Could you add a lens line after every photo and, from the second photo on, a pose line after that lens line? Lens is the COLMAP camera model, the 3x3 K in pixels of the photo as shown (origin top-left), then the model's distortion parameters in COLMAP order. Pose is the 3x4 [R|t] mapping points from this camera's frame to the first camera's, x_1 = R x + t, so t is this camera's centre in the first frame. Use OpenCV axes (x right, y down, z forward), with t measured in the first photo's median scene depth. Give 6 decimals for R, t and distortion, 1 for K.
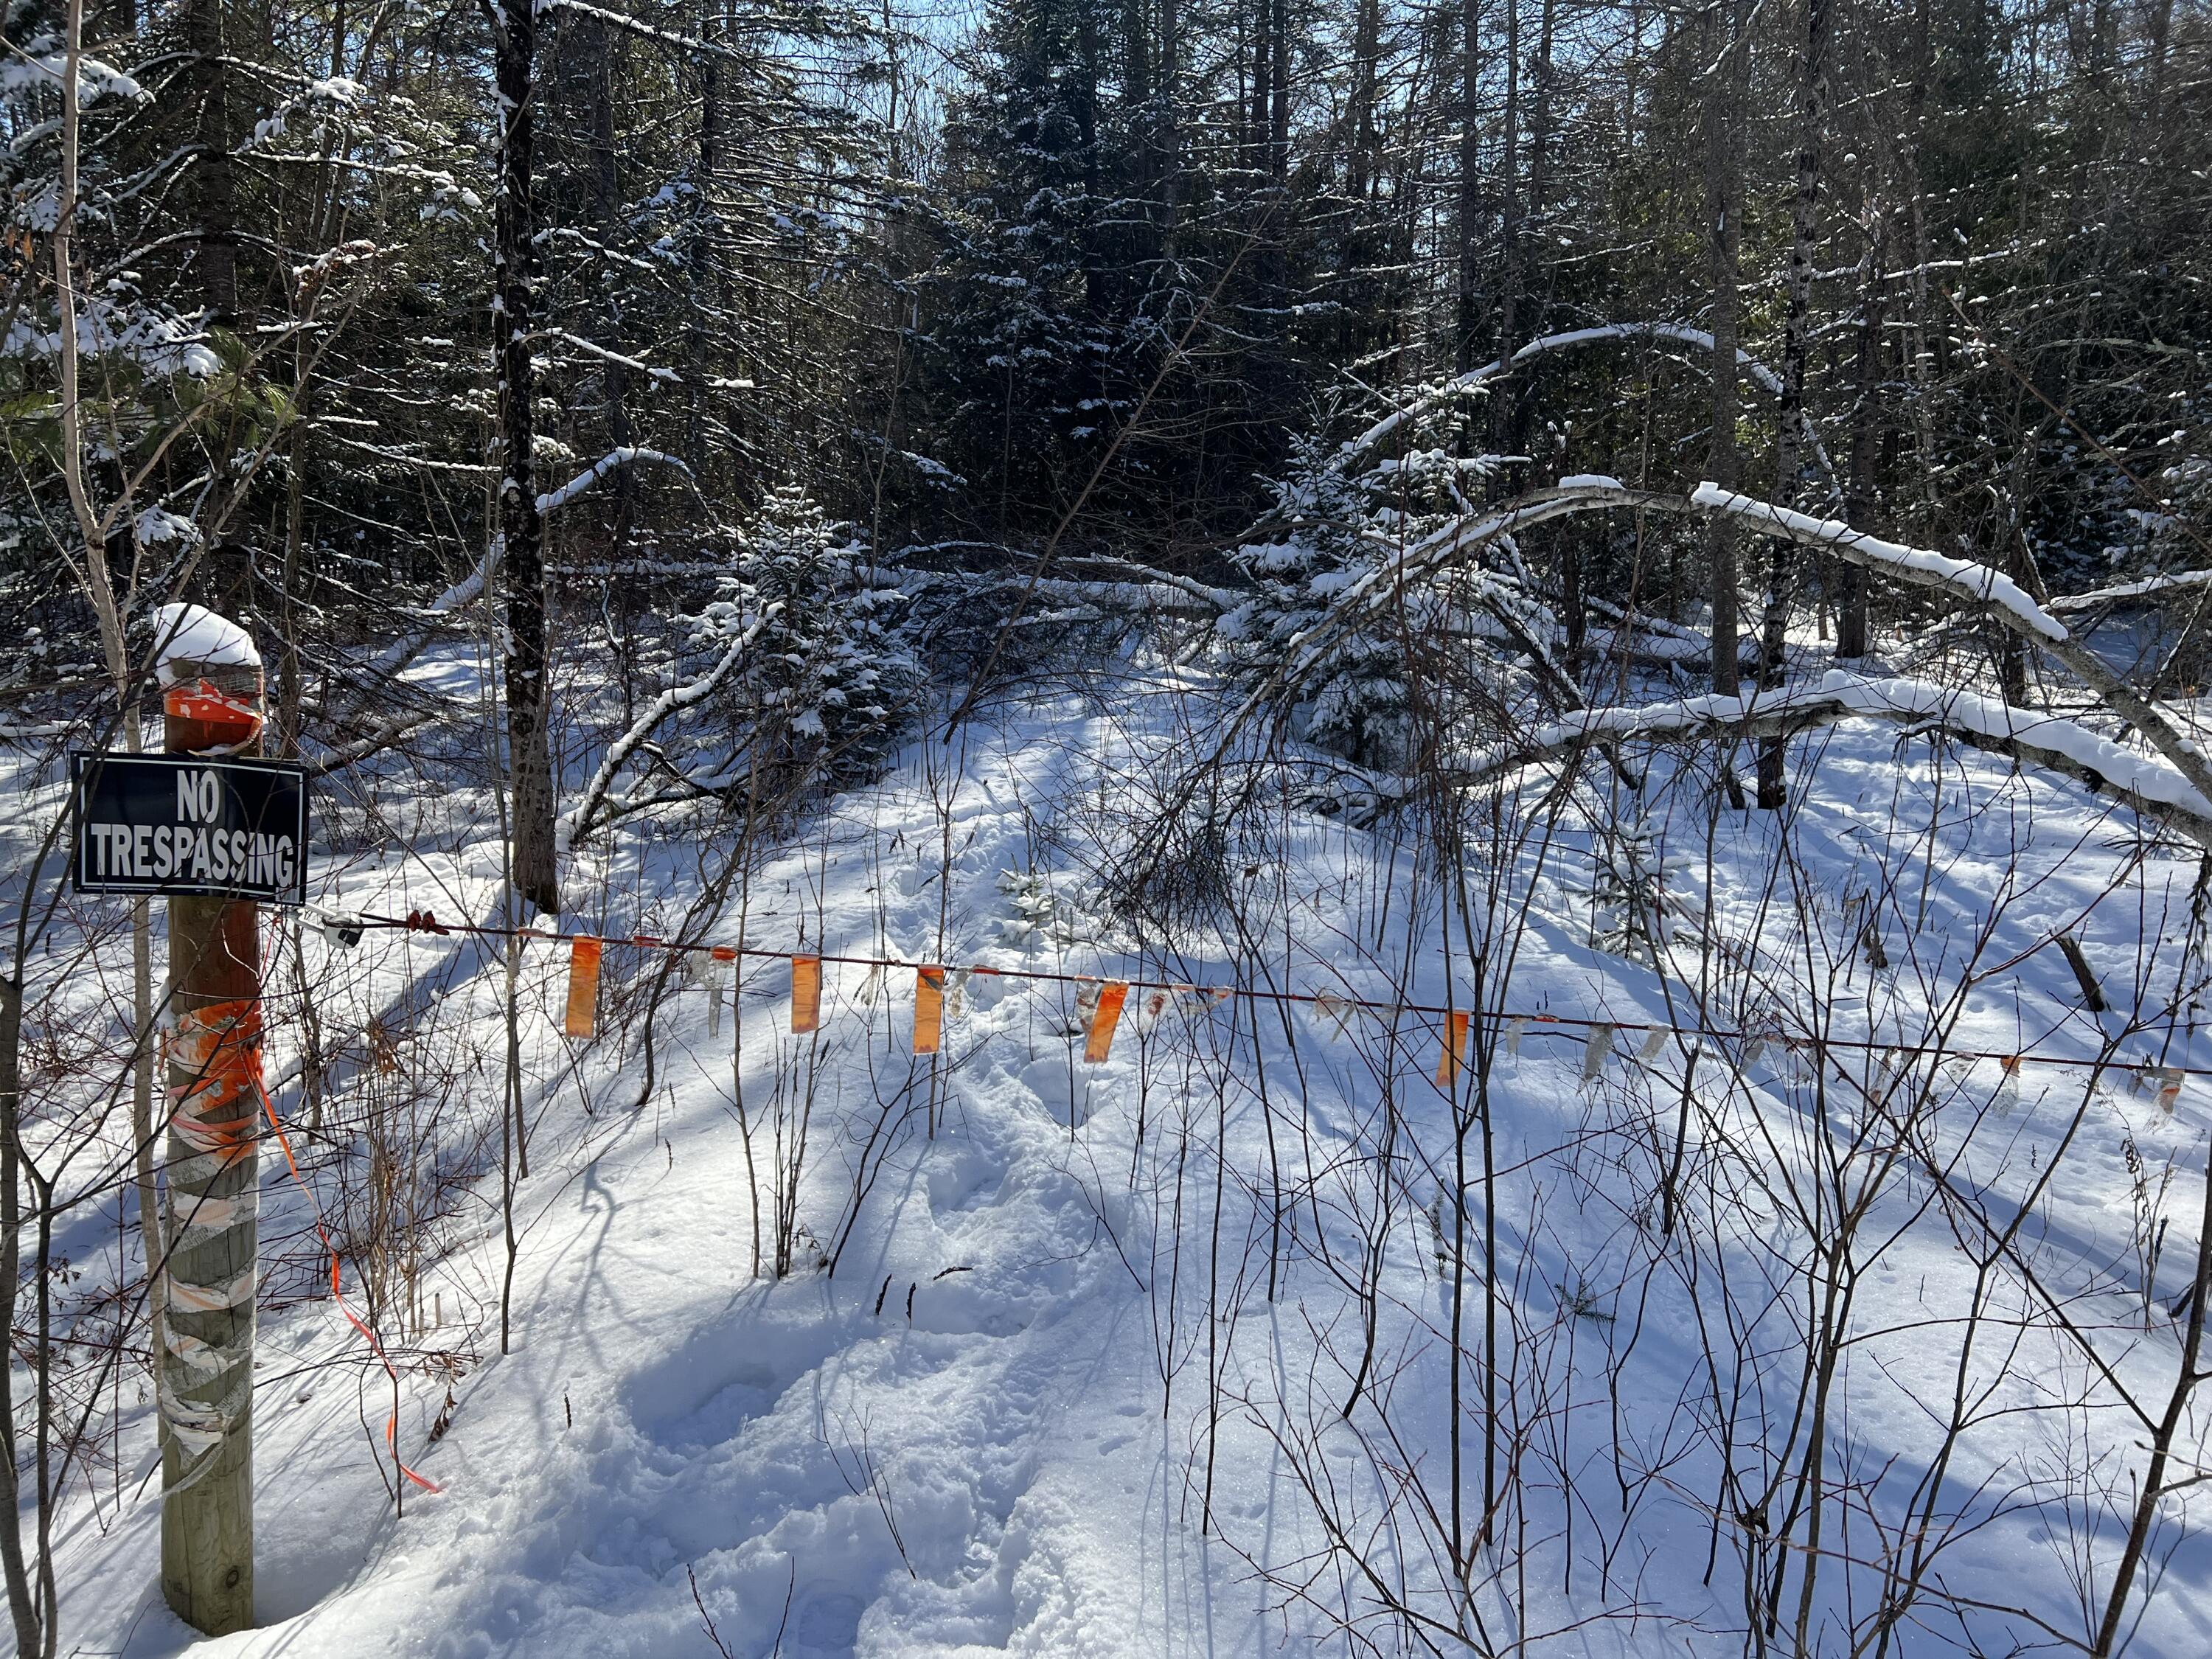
lens RADIAL K [[1634.0, 0, 1111.0], [0, 1634.0, 819.7], [0, 0, 1]] dist [0.040099, -0.048795]
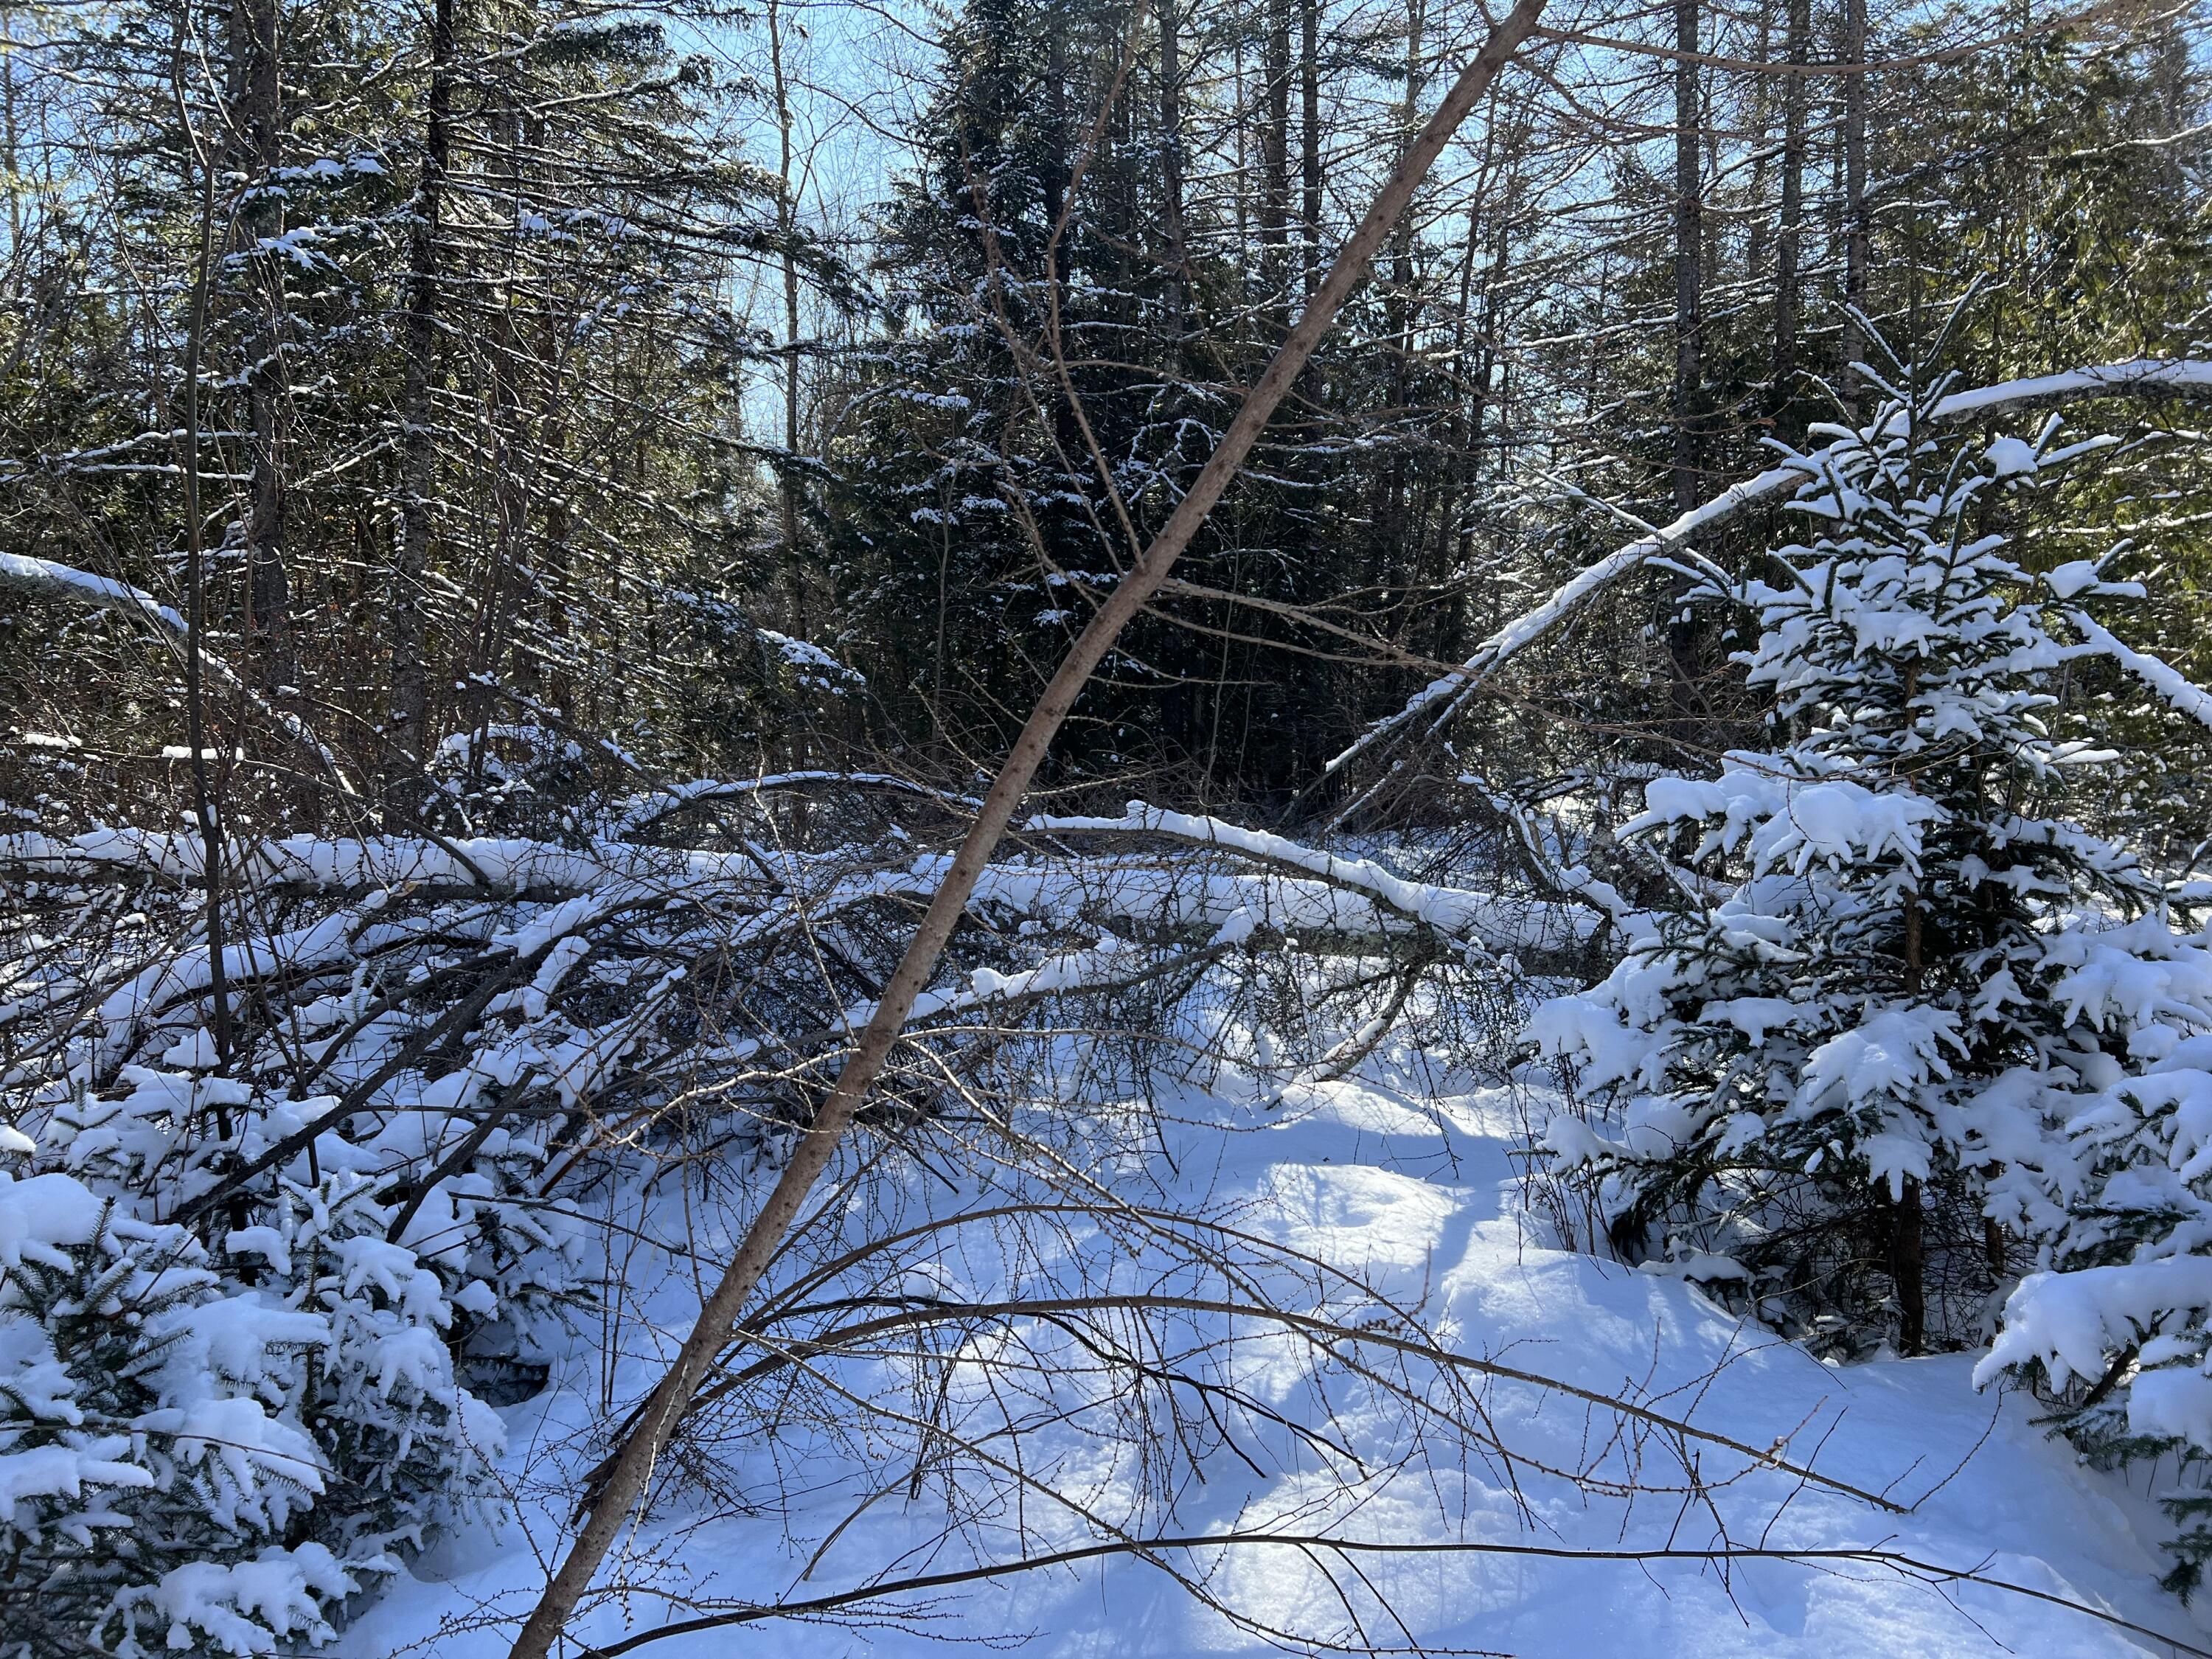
lens RADIAL K [[1634.0, 0, 1100.4], [0, 1634.0, 816.3], [0, 0, 1]] dist [0.040099, -0.048795]
pose [[0.999756, -0.004287, 0.021689, -0.032594], [0.007389, 0.989404, -0.144997, -0.149167], [-0.020837, 0.145122, 0.989194, 0.895170]]
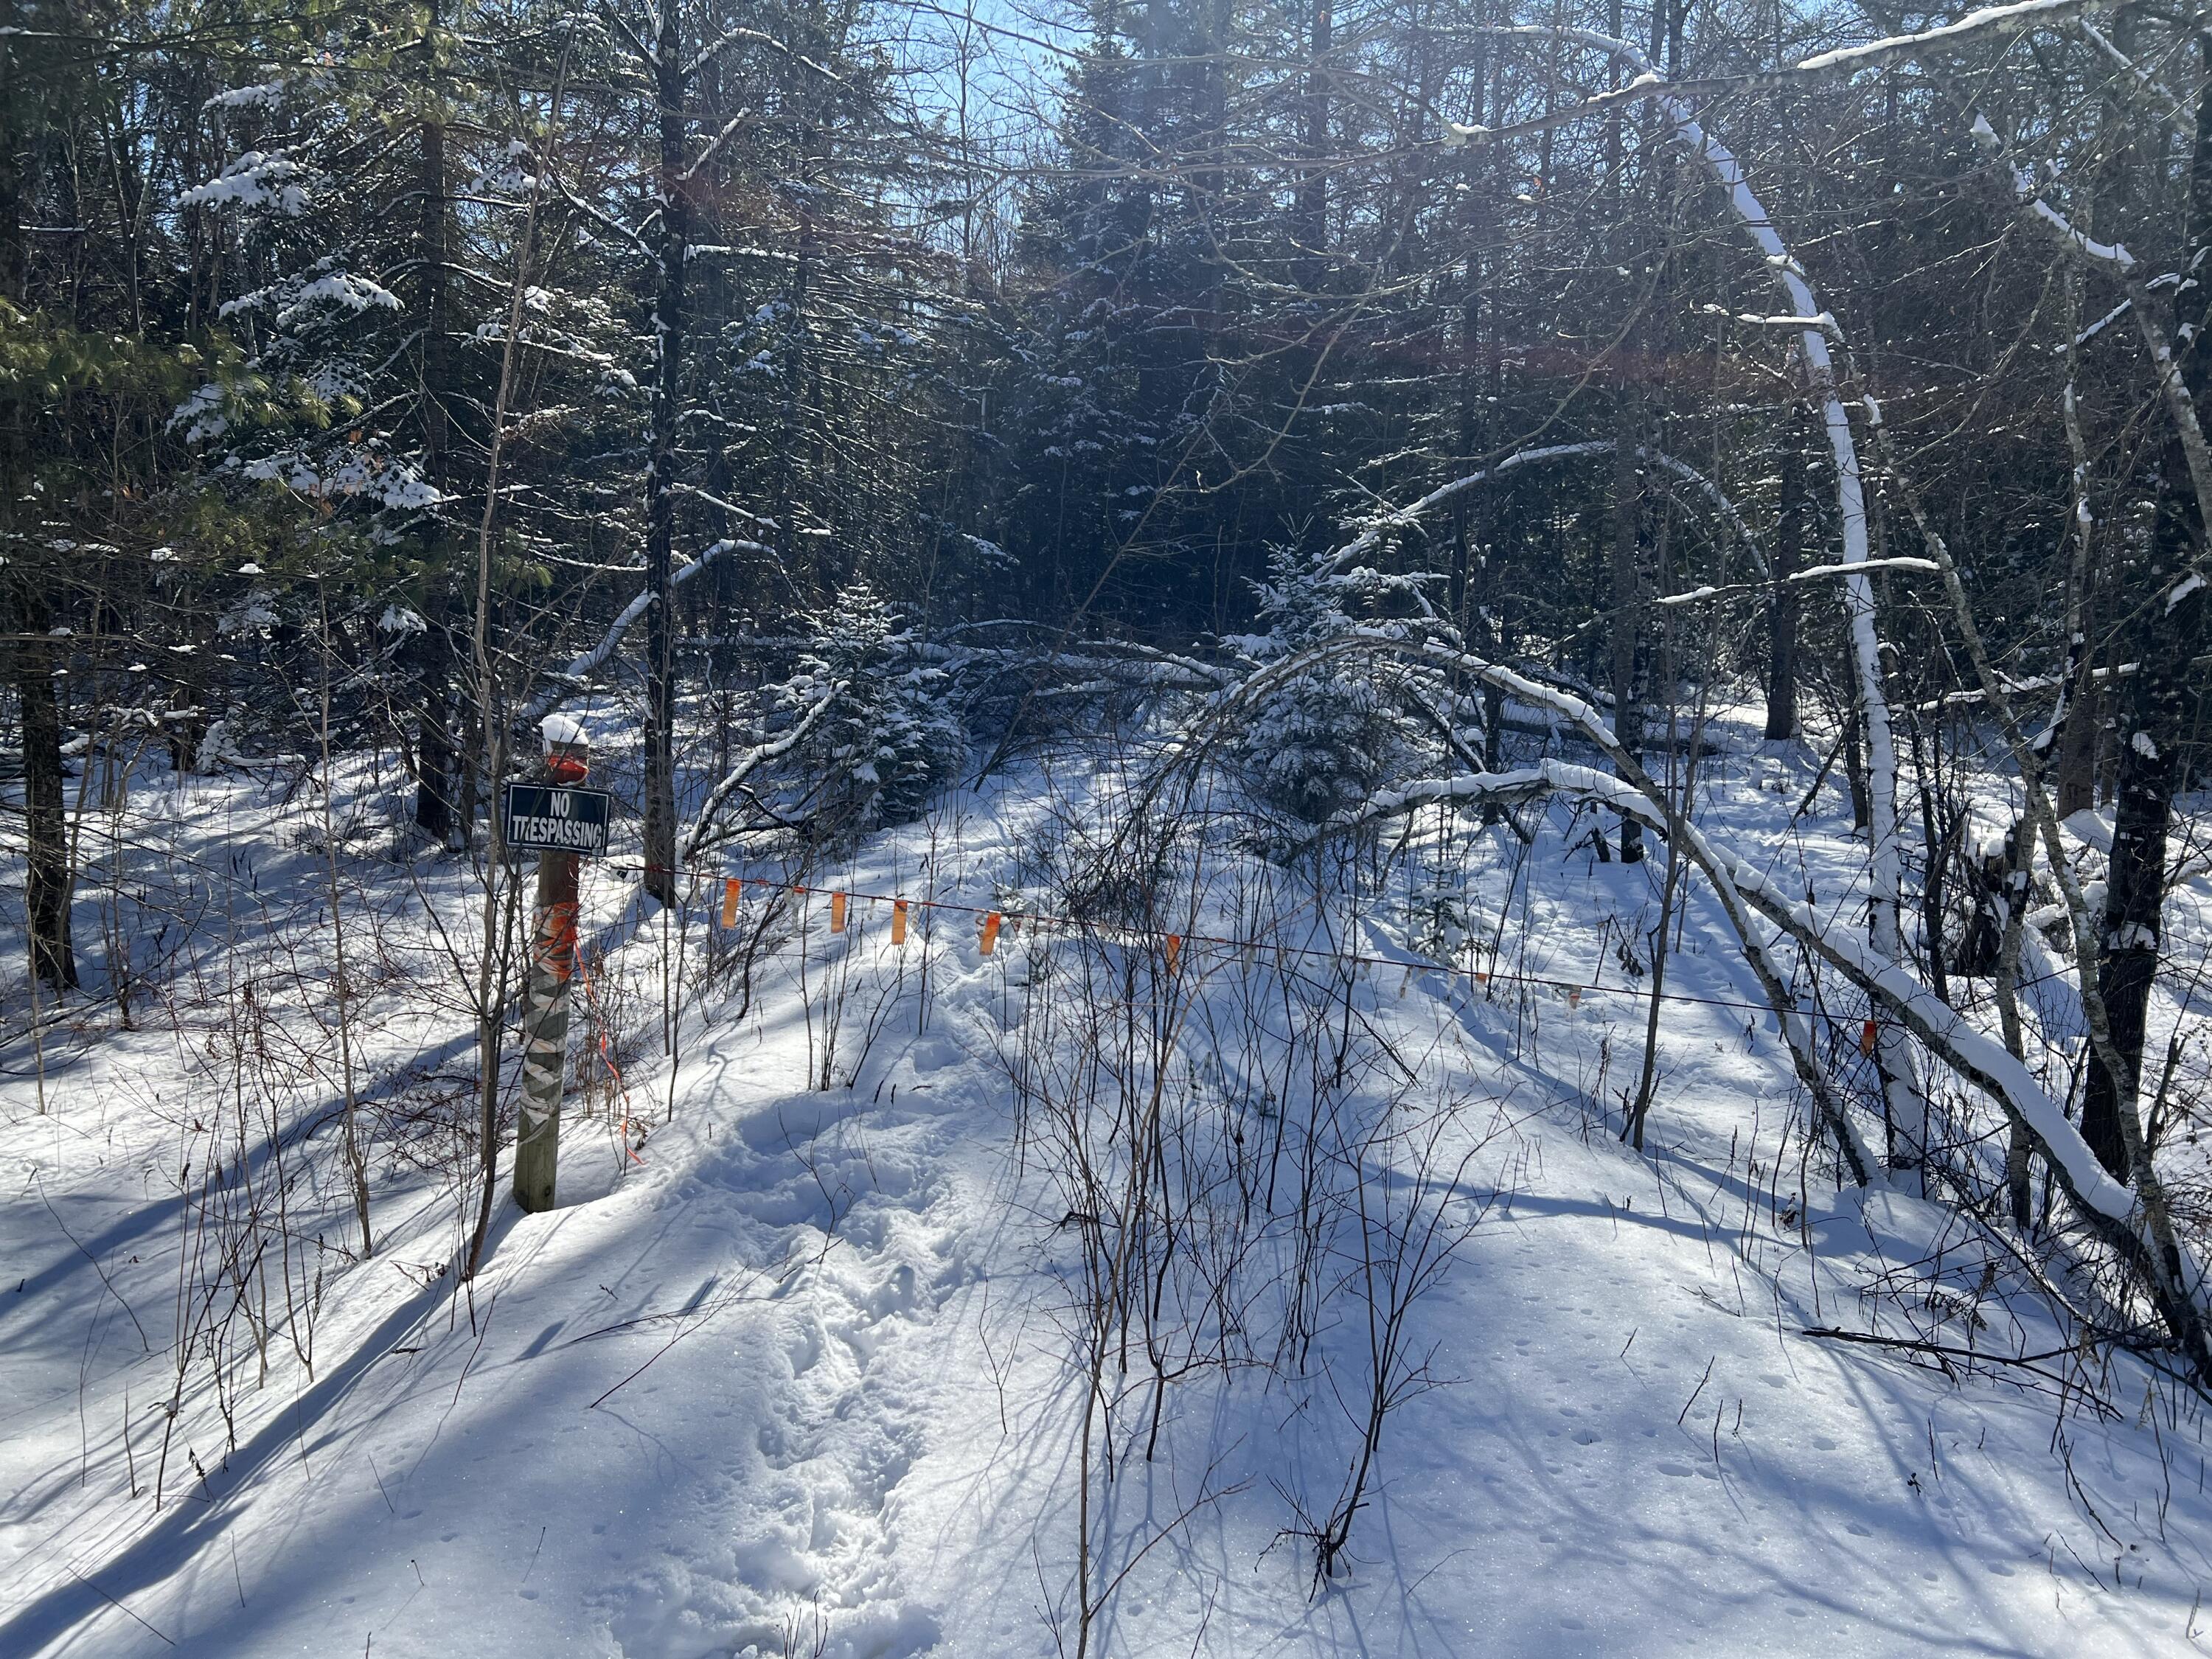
lens RADIAL K [[1634.0, 0, 1114.1], [0, 1634.0, 833.9], [0, 0, 1]] dist [0.040099, -0.048795]
pose [[0.998761, 0.028412, -0.040853, 0.062790], [-0.029376, 0.999299, -0.023188, 0.012757], [0.040165, 0.024359, 0.998896, -0.270274]]
